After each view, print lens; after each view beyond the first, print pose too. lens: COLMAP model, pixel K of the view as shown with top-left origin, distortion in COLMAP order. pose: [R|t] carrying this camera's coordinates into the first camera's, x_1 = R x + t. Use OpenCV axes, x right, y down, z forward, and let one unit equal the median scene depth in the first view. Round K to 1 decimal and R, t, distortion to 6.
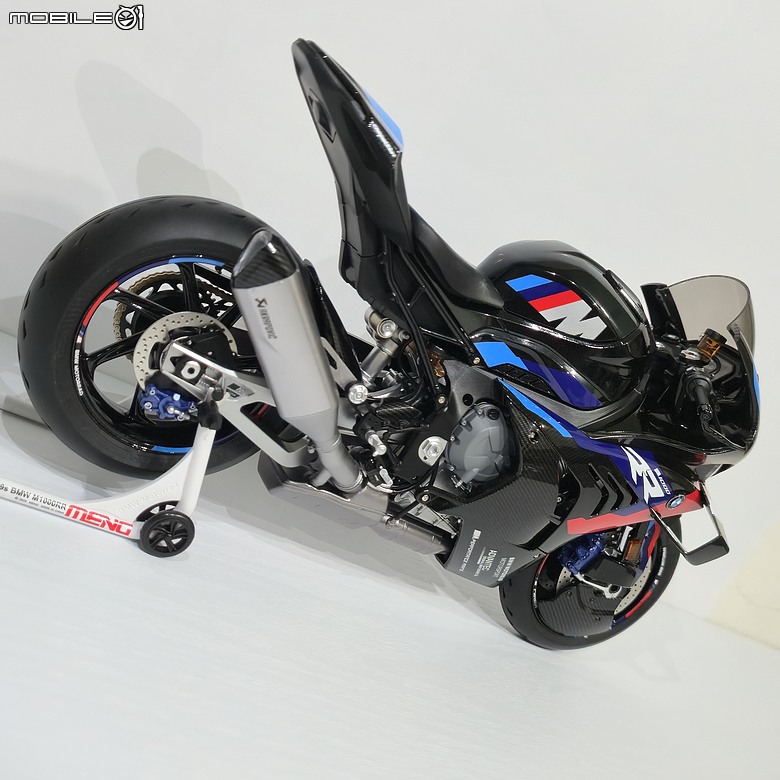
lens RADIAL K [[875.0, 0, 390.0], [0, 875.0, 390.0], [0, 0, 1]] dist [-0.011437, -0.045747]
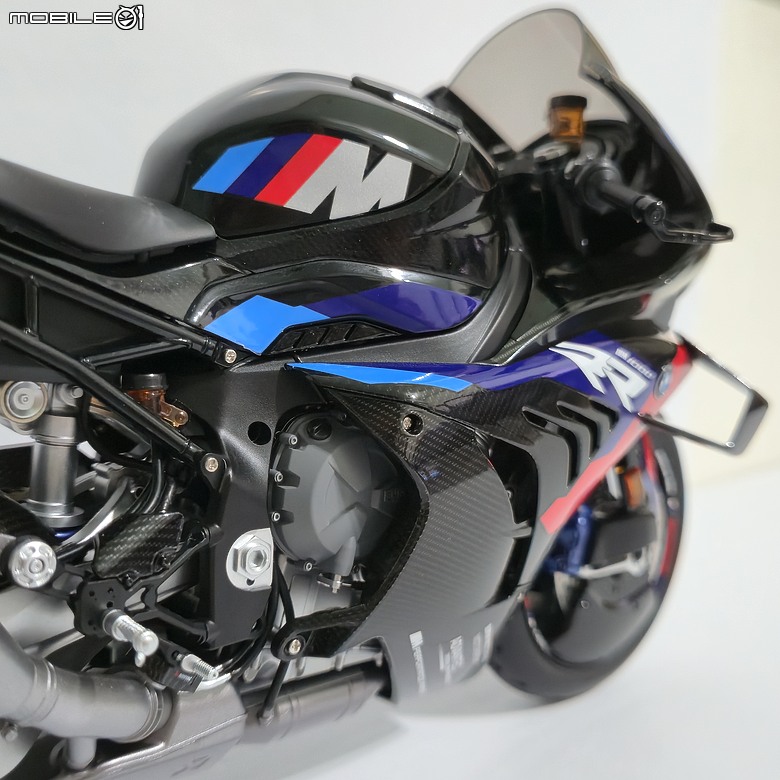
lens RADIAL K [[875.0, 0, 390.0], [0, 875.0, 390.0], [0, 0, 1]] dist [-0.011437, -0.045747]
pose [[0.821459, -0.536497, 0.193327, 0.067678], [0.535983, 0.842127, 0.059539, 0.000893], [-0.194748, 0.054711, 0.979326, 0.505574]]
